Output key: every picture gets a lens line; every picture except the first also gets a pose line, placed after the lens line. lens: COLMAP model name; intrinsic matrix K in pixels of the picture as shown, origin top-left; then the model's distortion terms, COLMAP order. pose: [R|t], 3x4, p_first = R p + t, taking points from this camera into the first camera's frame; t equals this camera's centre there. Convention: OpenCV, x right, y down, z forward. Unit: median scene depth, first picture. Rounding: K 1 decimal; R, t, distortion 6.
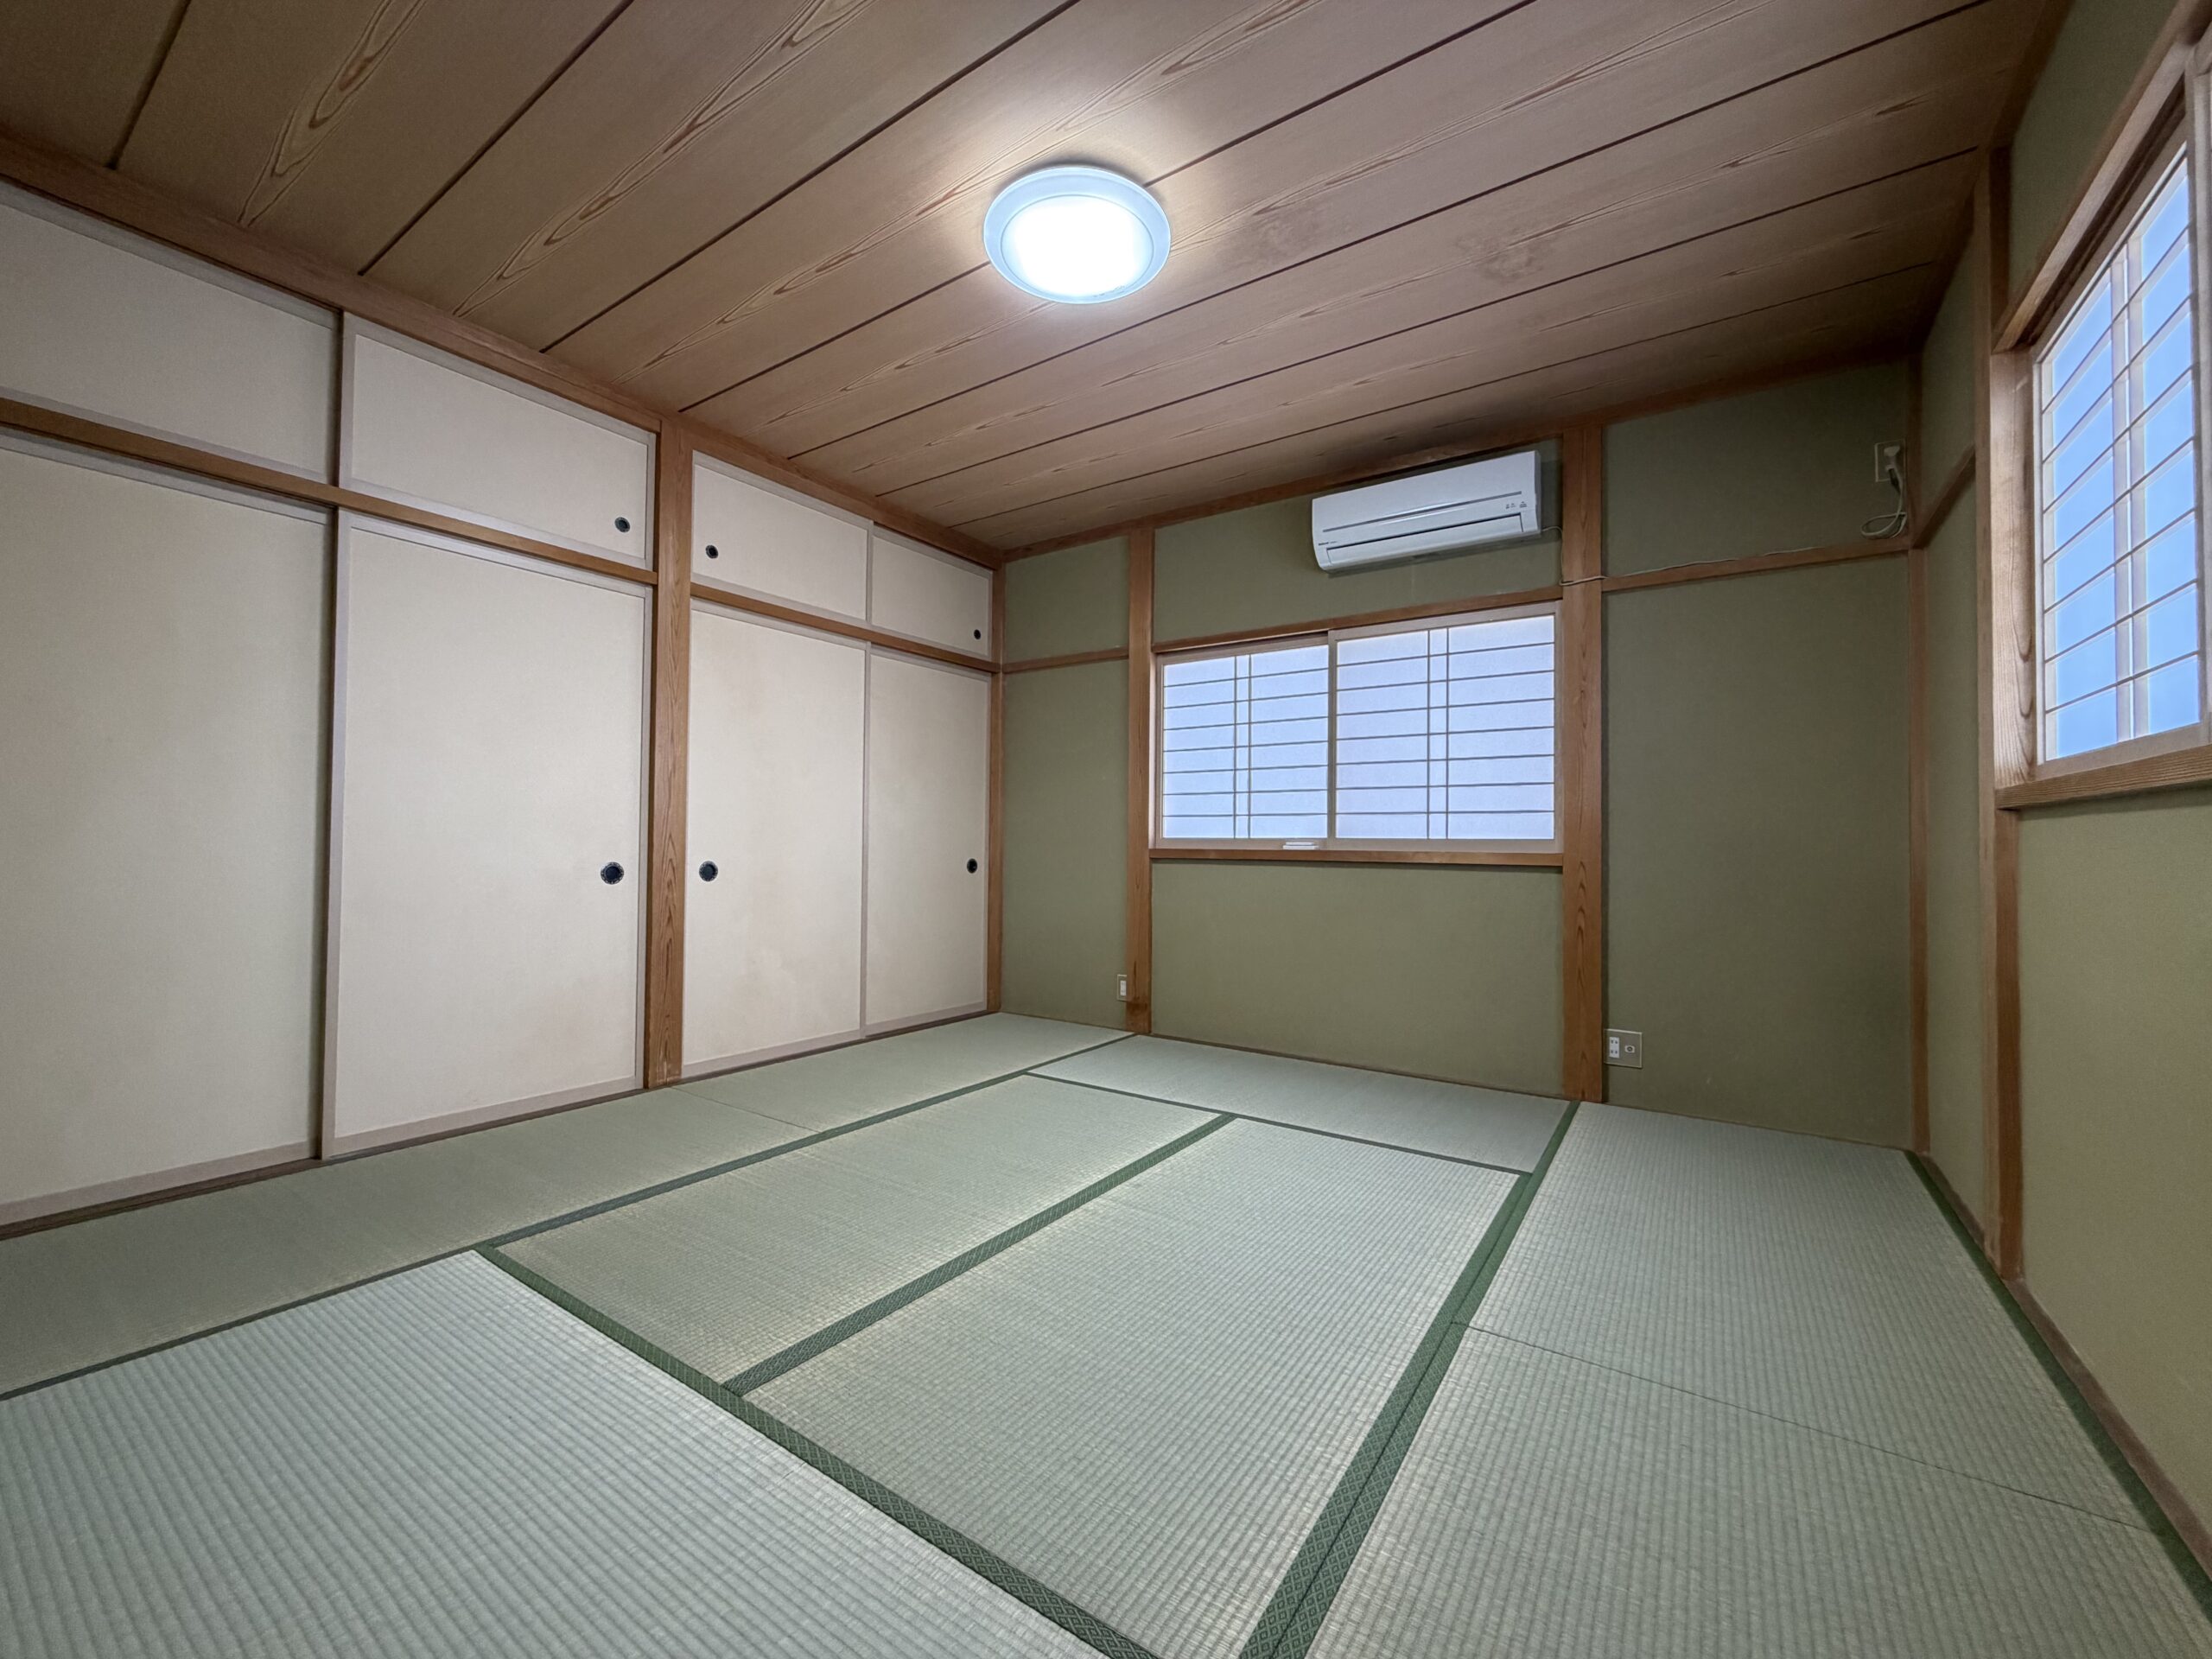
lens RADIAL K [[883.2, 0, 1099.4], [0, 883.2, 851.6], [0, 0, 1]] dist [-0.000550, -0.000037]
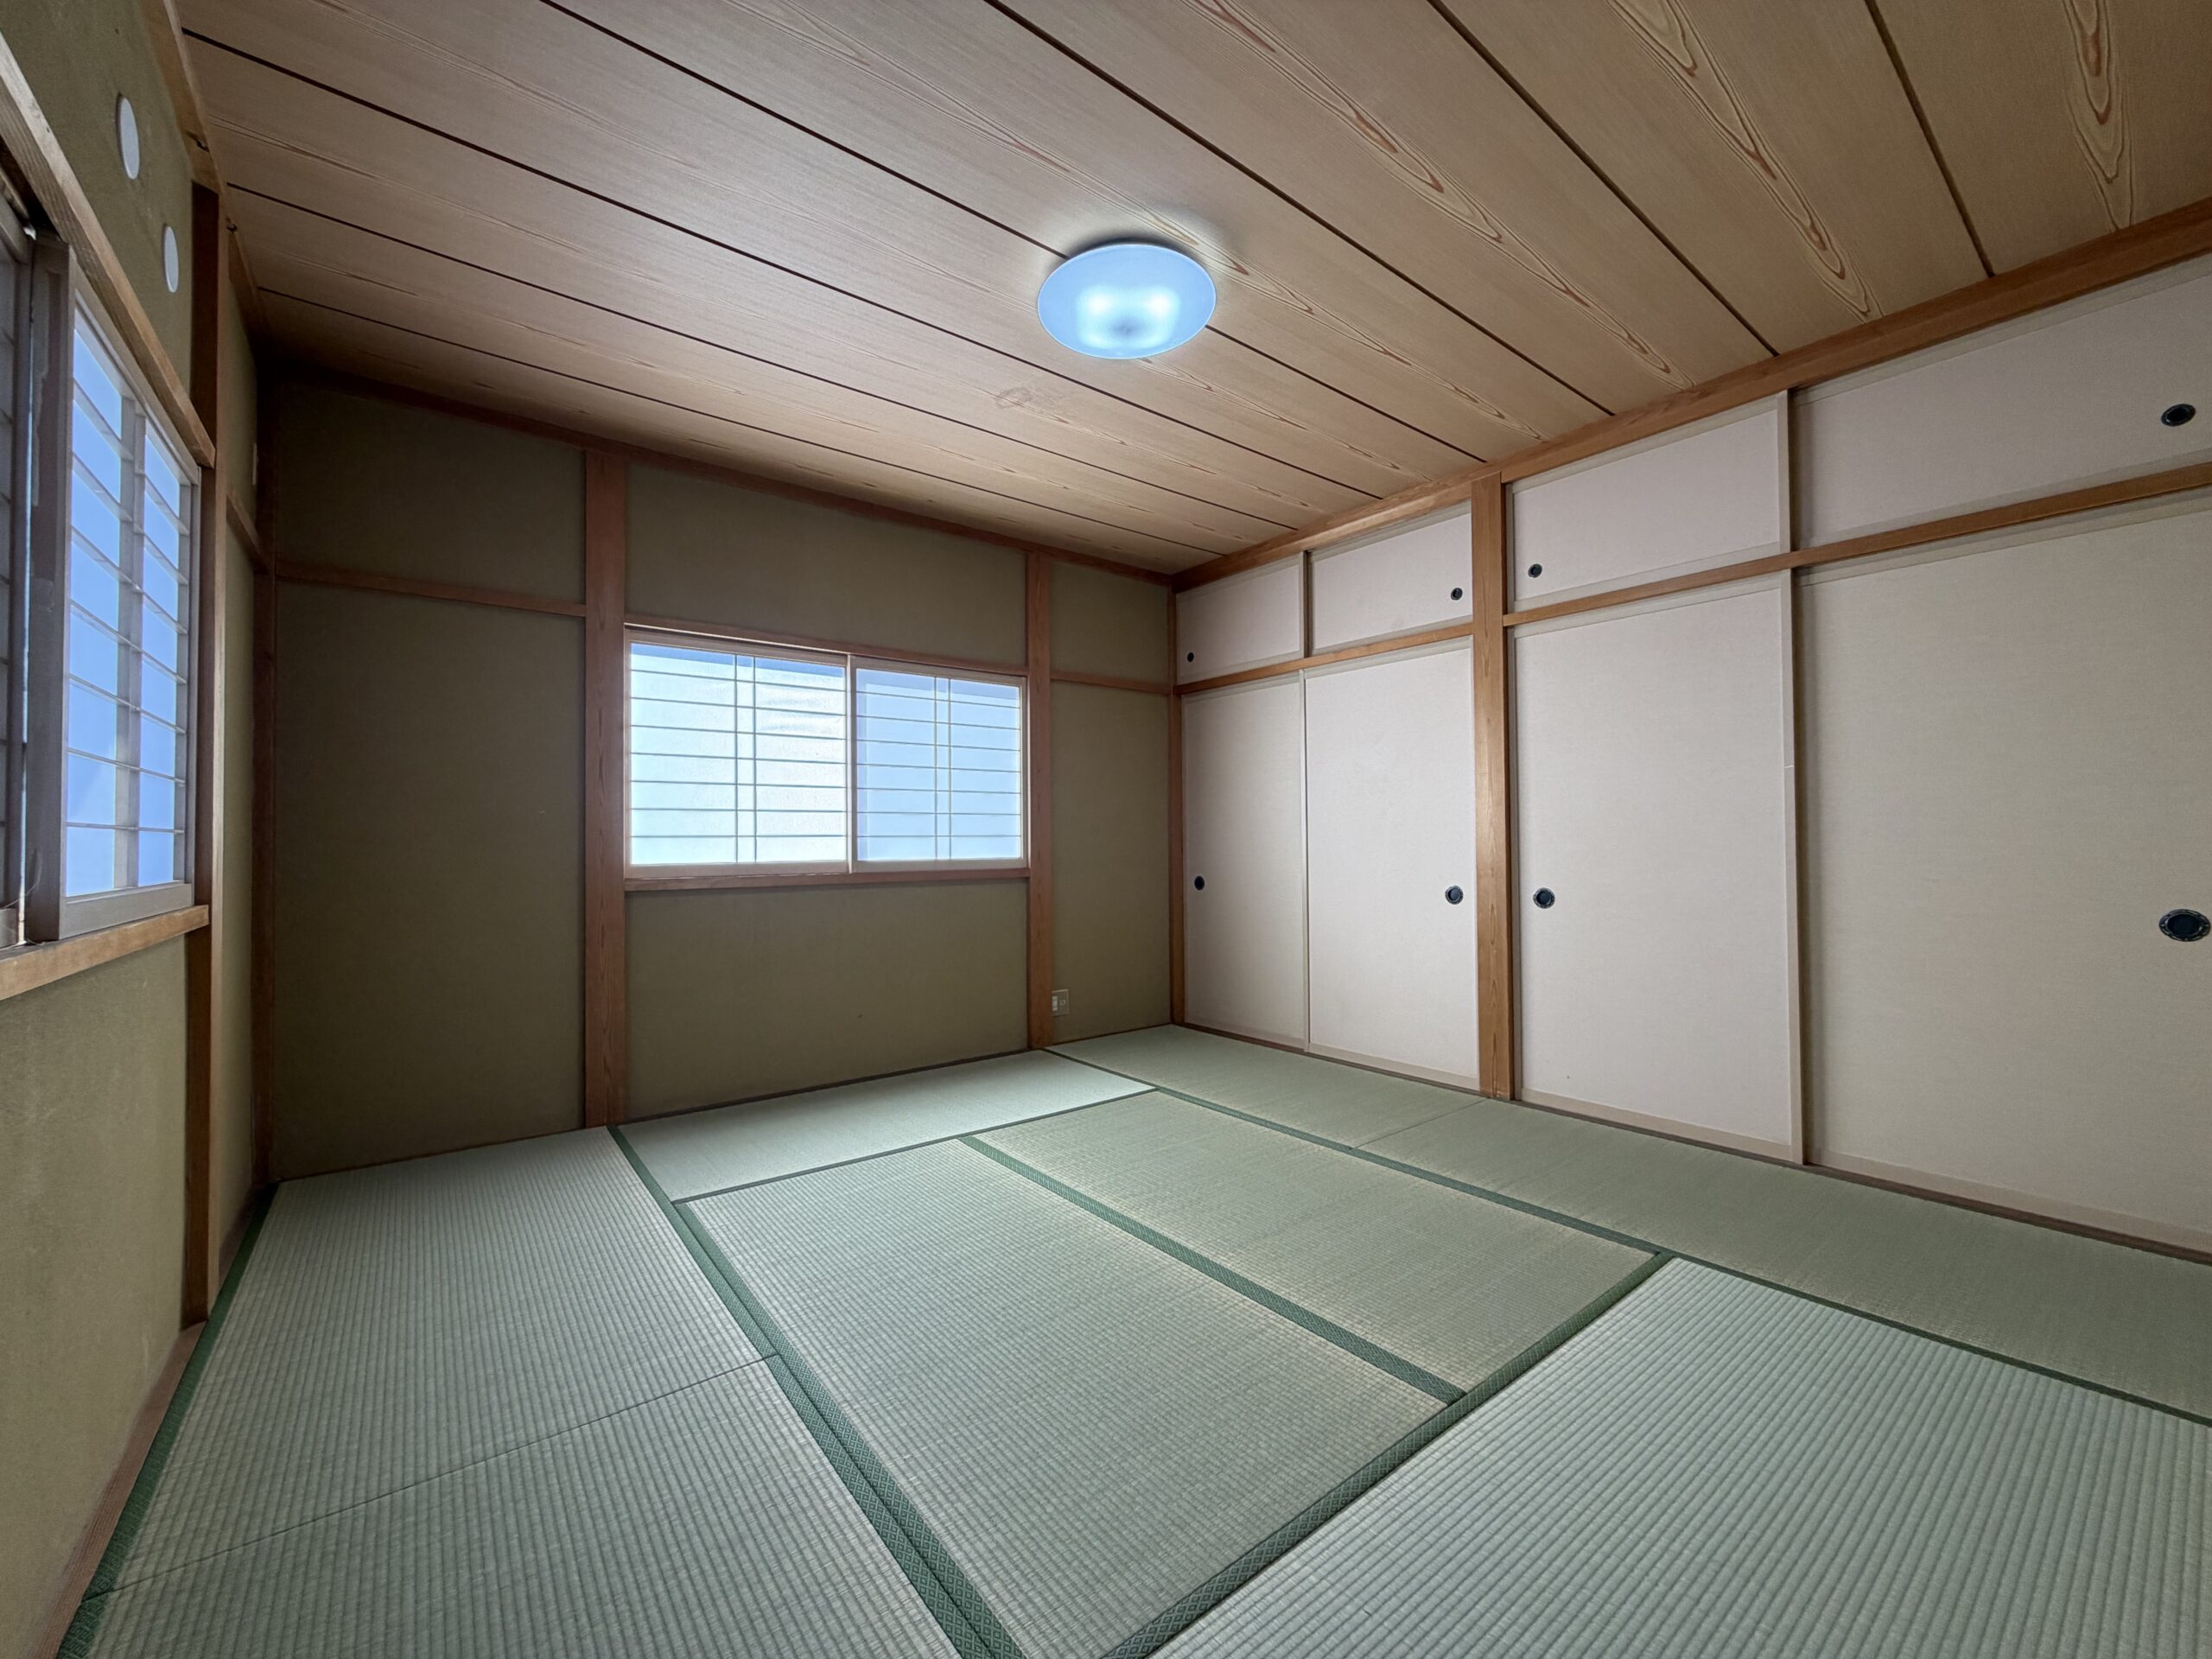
lens RADIAL K [[884.6, 0, 1106.0], [0, 884.6, 829.5], [0, 0, 1]] dist [-0.010046, -0.000251]
pose [[0.299692, 0.020660, 0.953812, -0.700572], [0.035121, 0.998849, -0.032670, -0.008791], [-0.953389, 0.043290, 0.298621, 0.489165]]
